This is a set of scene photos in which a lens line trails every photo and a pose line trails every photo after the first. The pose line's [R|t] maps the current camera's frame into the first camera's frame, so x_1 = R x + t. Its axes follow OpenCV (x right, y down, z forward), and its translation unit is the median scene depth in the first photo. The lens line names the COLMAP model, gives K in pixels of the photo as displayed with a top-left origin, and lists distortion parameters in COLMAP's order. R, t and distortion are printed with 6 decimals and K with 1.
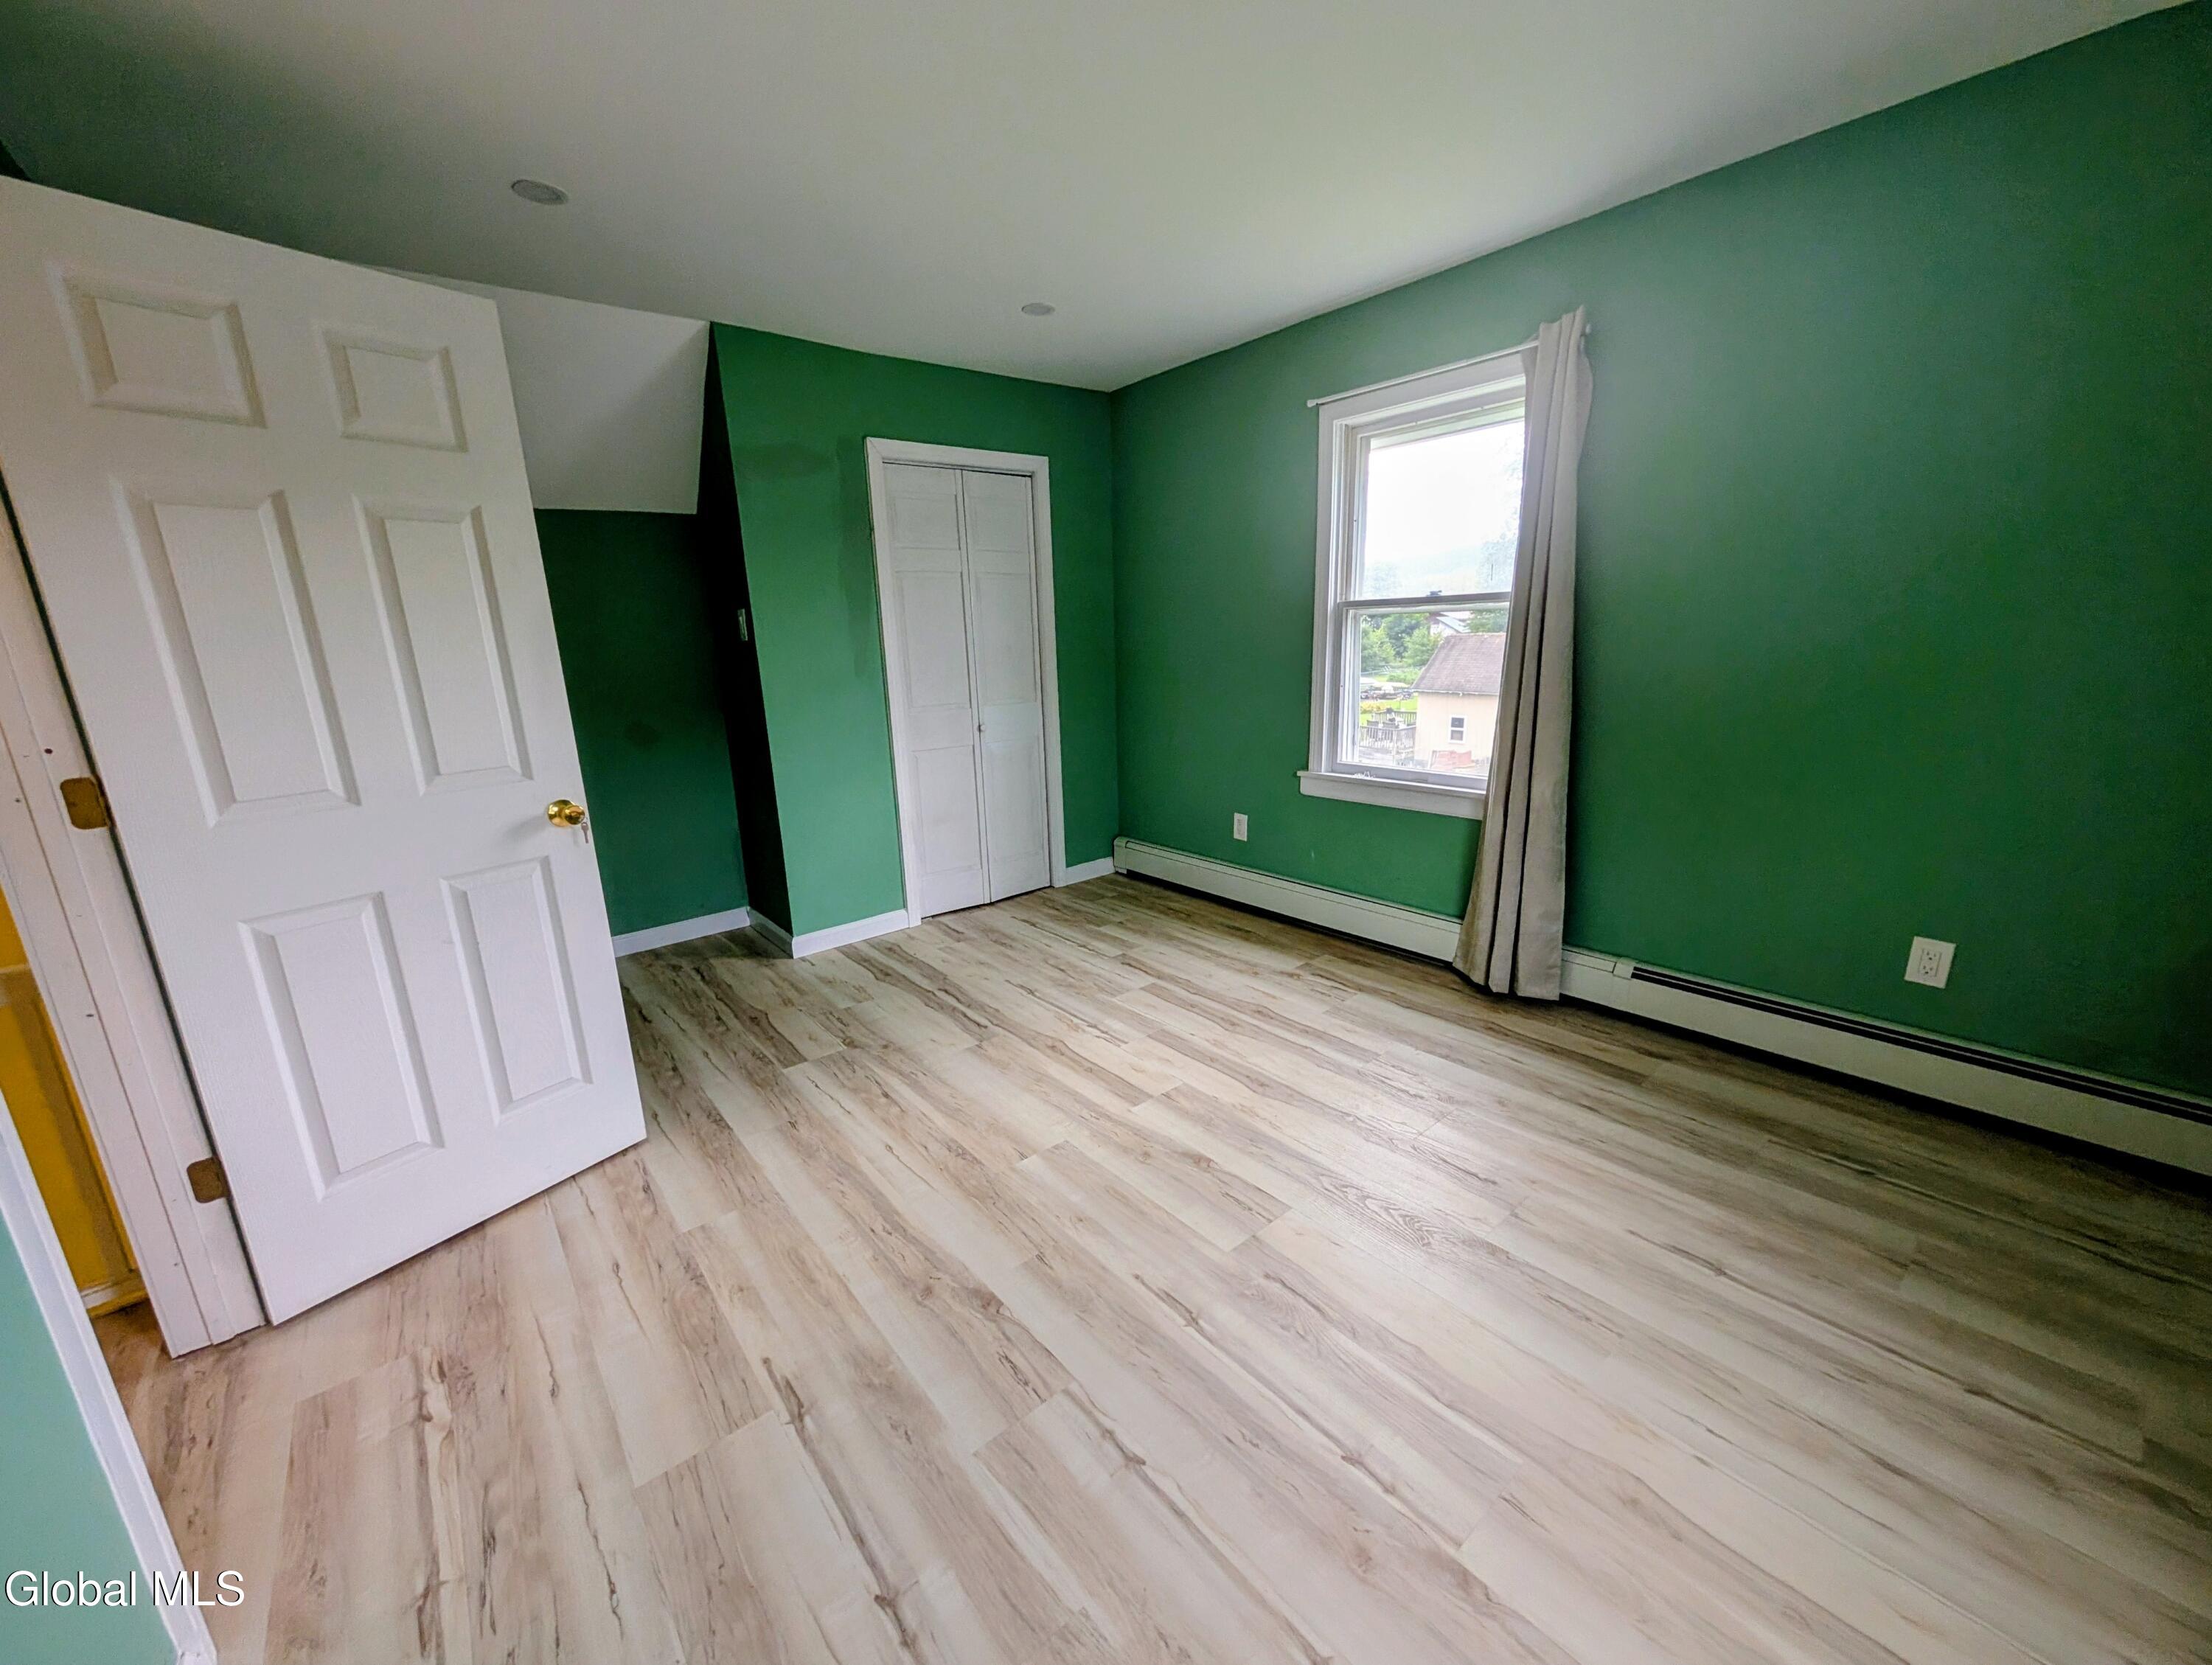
lens RADIAL K [[842.1, 0, 1090.2], [0, 842.1, 831.5], [0, 0, 1]] dist [-0.000436, 0.000668]
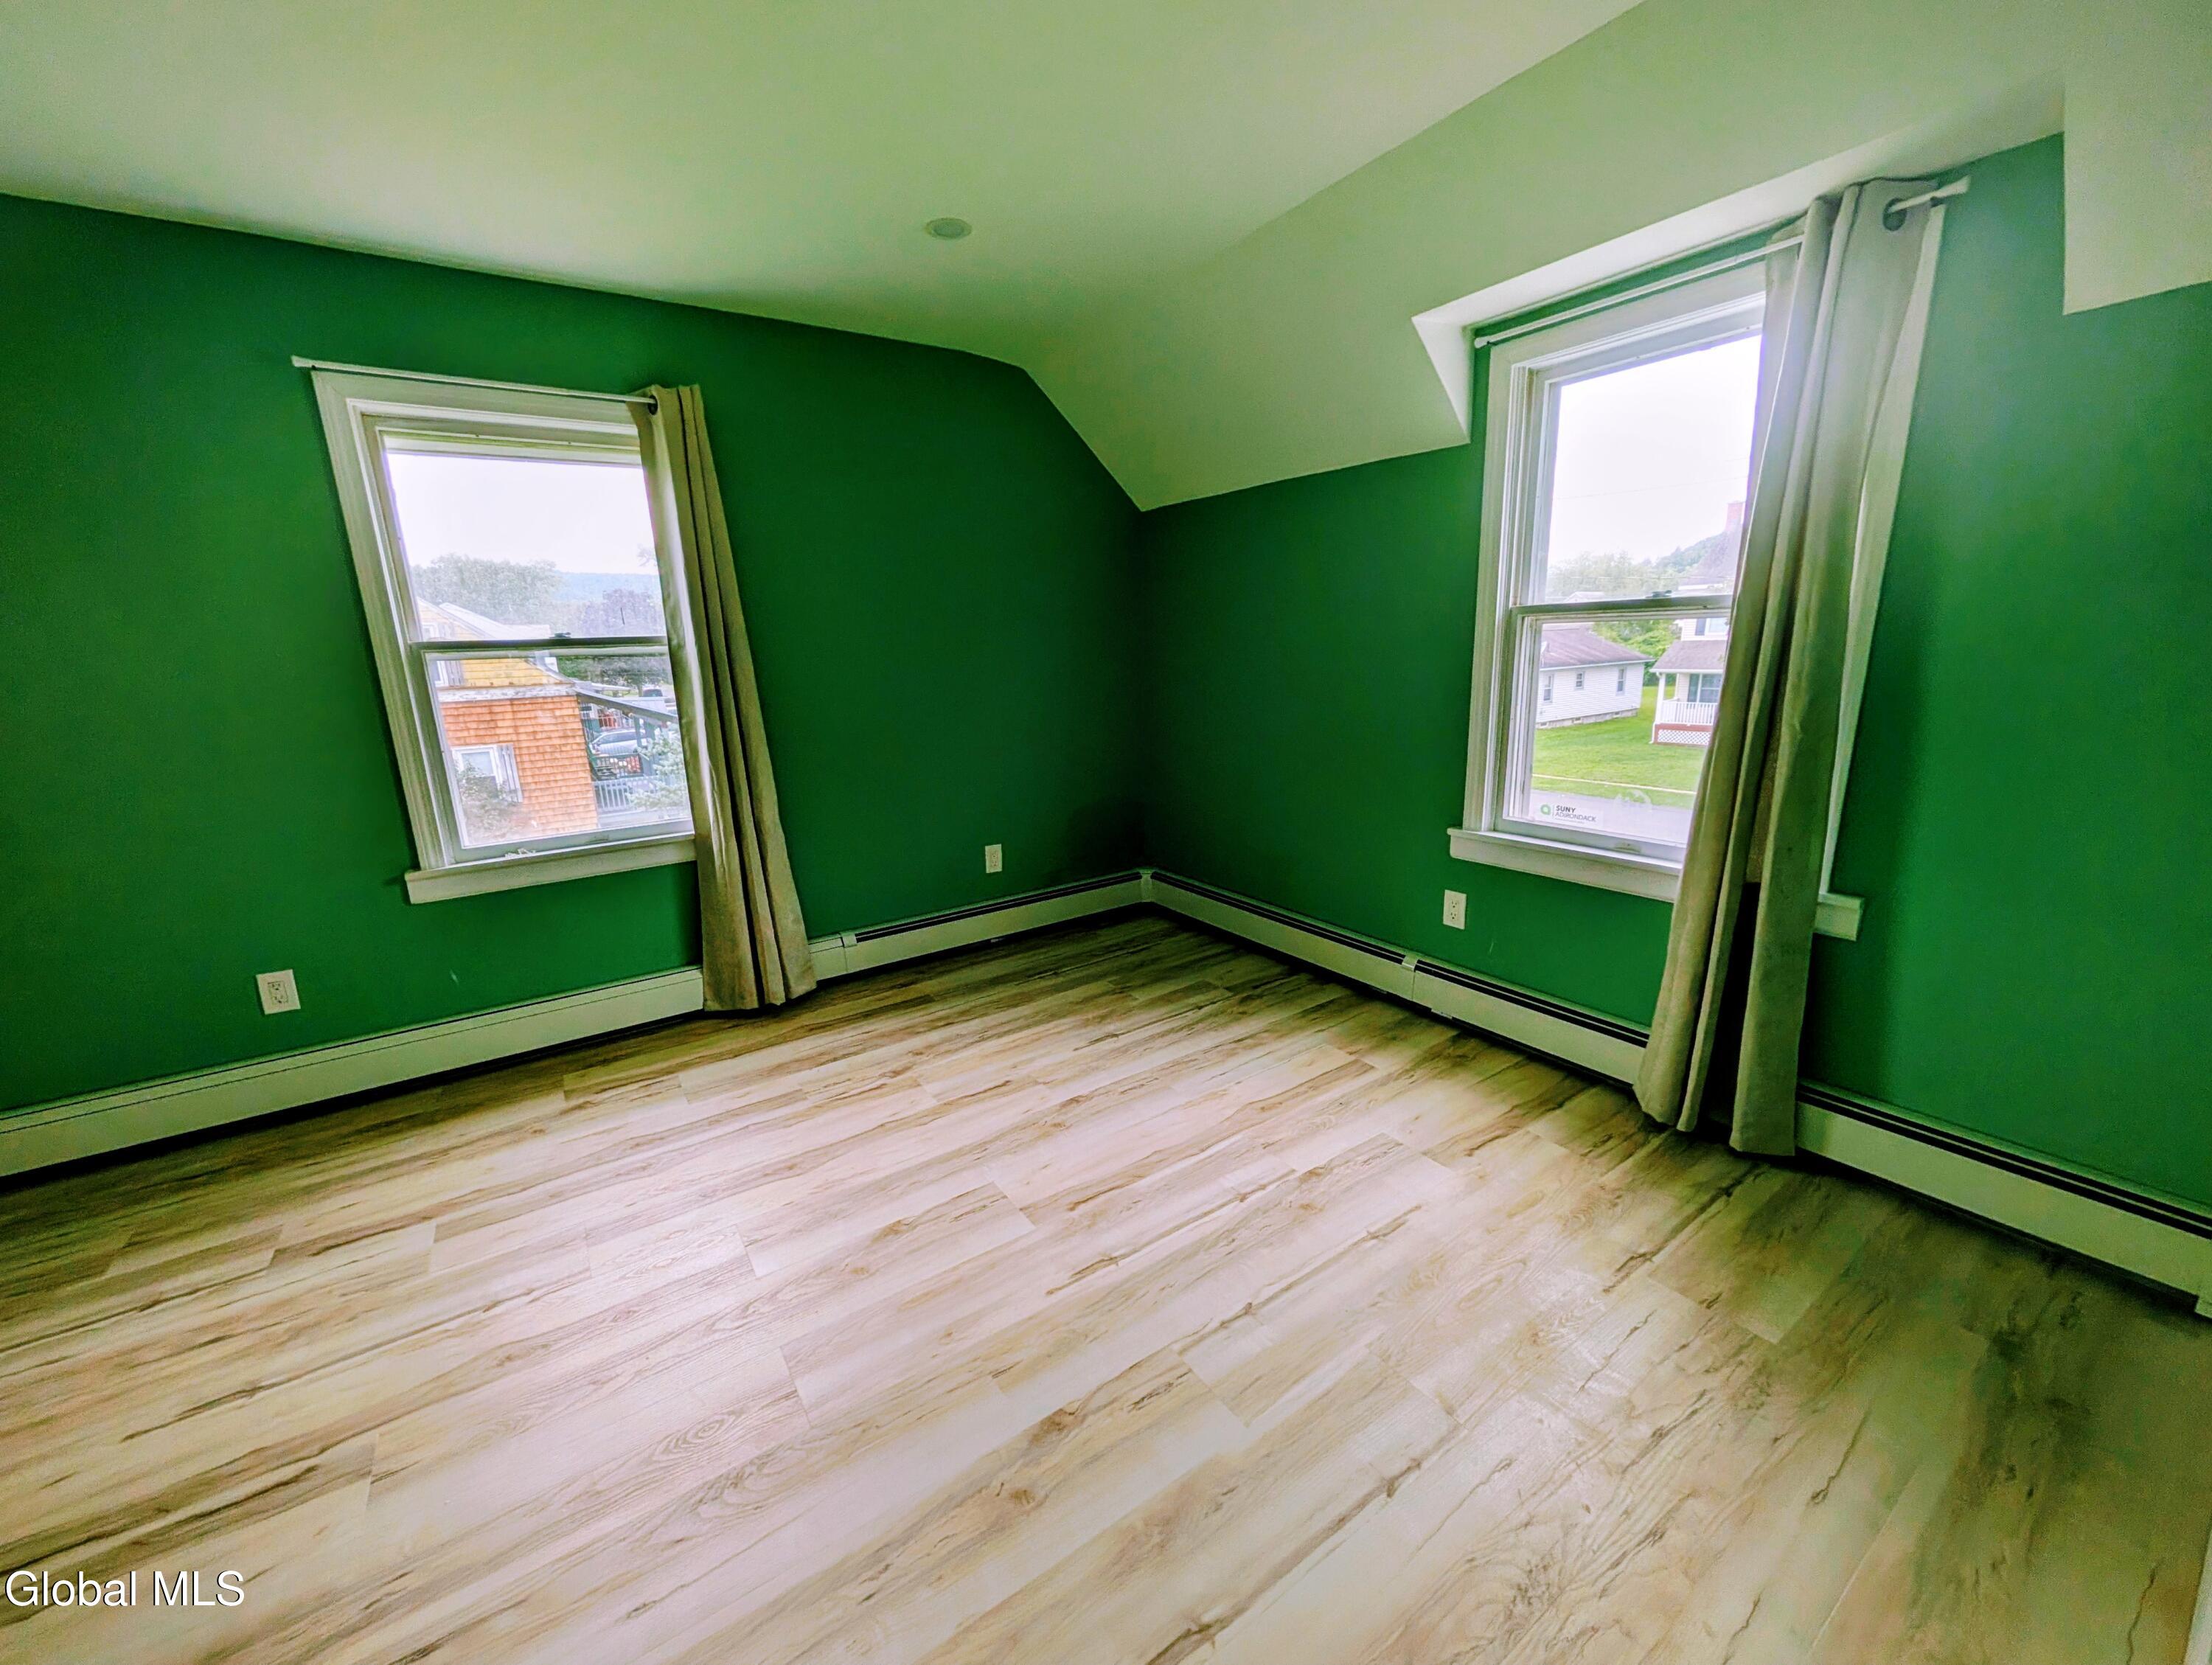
lens RADIAL K [[842.1, 0, 1098.0], [0, 842.1, 836.4], [0, 0, 1]] dist [-0.000436, 0.000668]
pose [[0.113335, -0.193802, 0.974472, -0.574733], [0.261170, 0.952111, 0.158980, -0.094361], [-0.958616, 0.236485, 0.158522, 0.466912]]
